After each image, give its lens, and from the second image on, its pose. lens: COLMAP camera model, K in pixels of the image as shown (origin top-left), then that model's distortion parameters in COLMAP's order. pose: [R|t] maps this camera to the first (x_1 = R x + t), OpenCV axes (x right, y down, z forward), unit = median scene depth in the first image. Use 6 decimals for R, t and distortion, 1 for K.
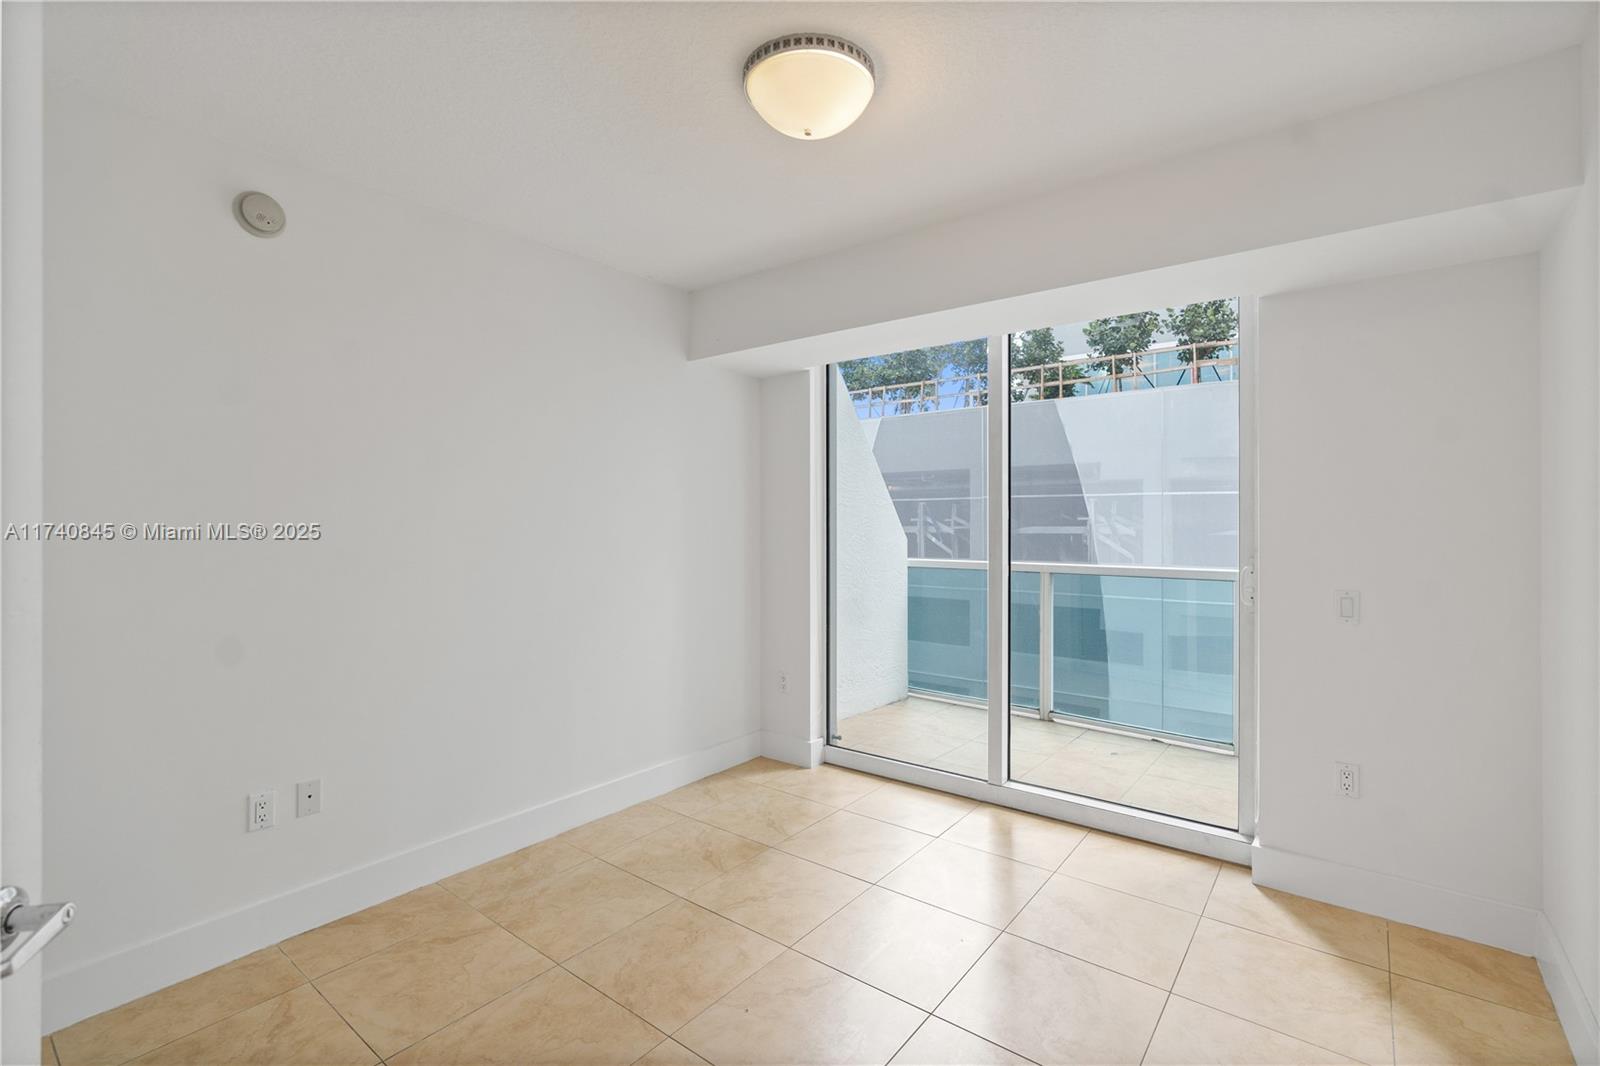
lens RADIAL K [[728.6, 0, 797.5], [0, 728.6, 520.9], [0, 0, 1]] dist [-0.006064, 0.002601]
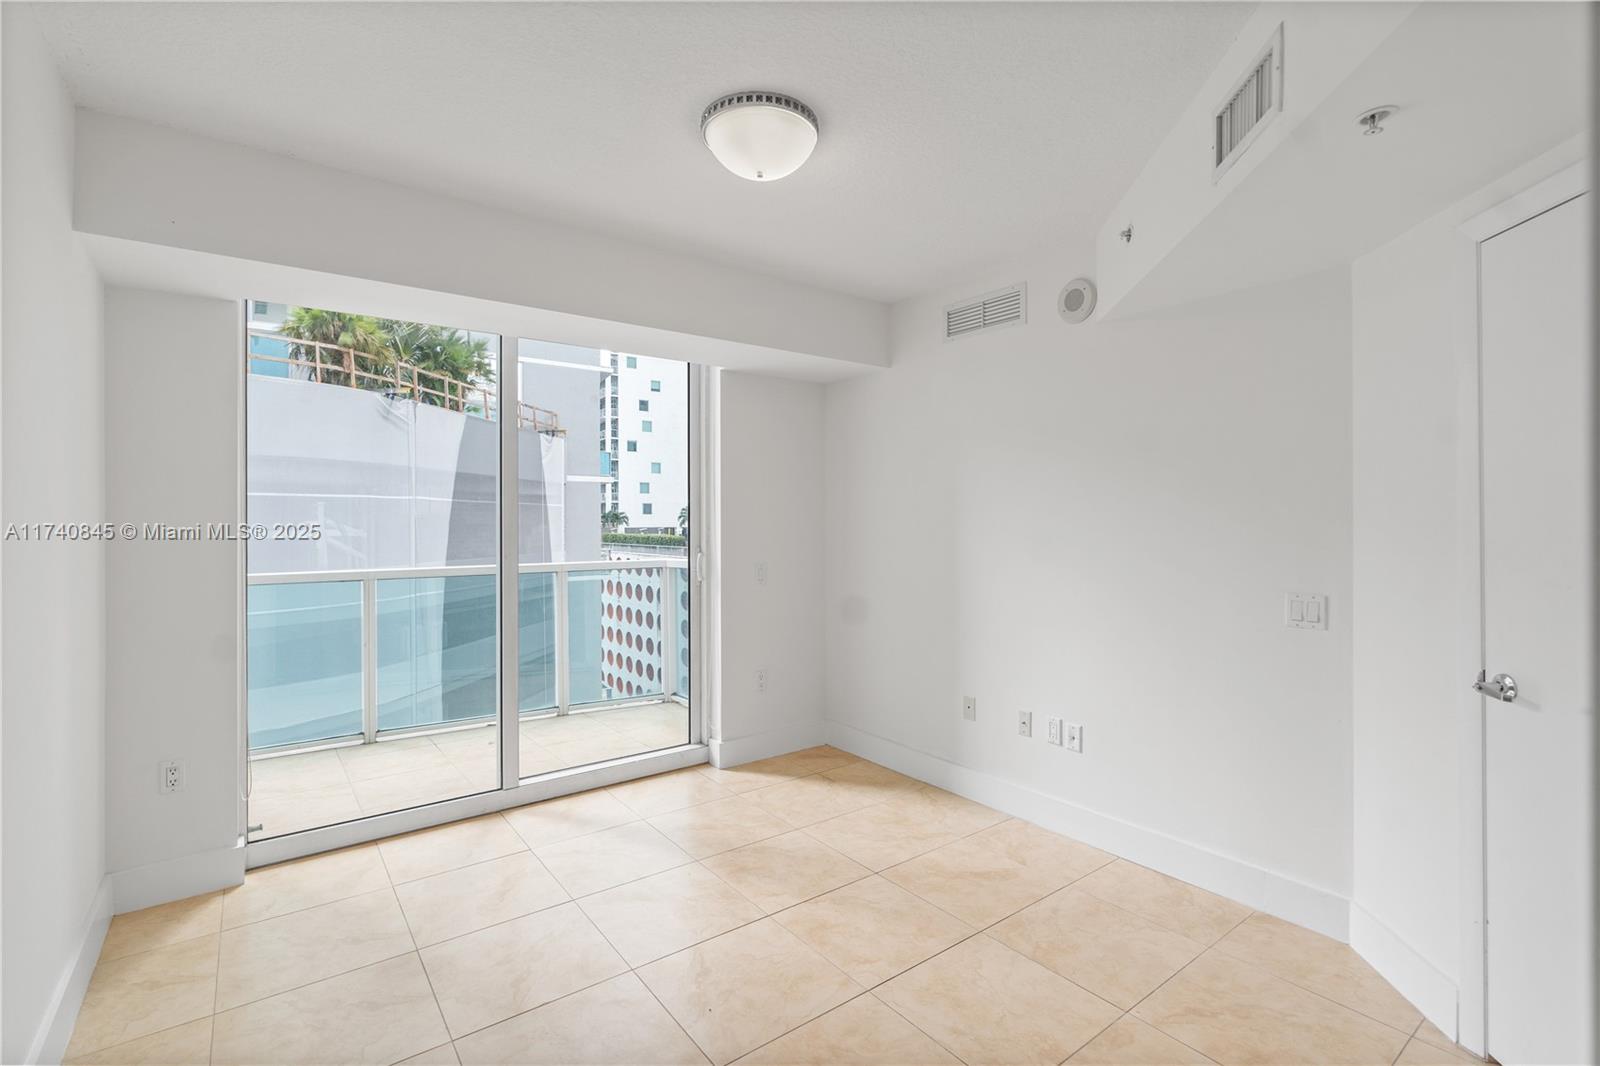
lens RADIAL K [[728.6, 0, 808.4], [0, 728.6, 522.8], [0, 0, 1]] dist [-0.006064, 0.002601]
pose [[0.249451, -0.000762, 0.968387, -0.104757], [0.003645, 0.999993, -0.000153, 0.000489], [-0.968381, 0.003568, 0.249452, 0.064395]]
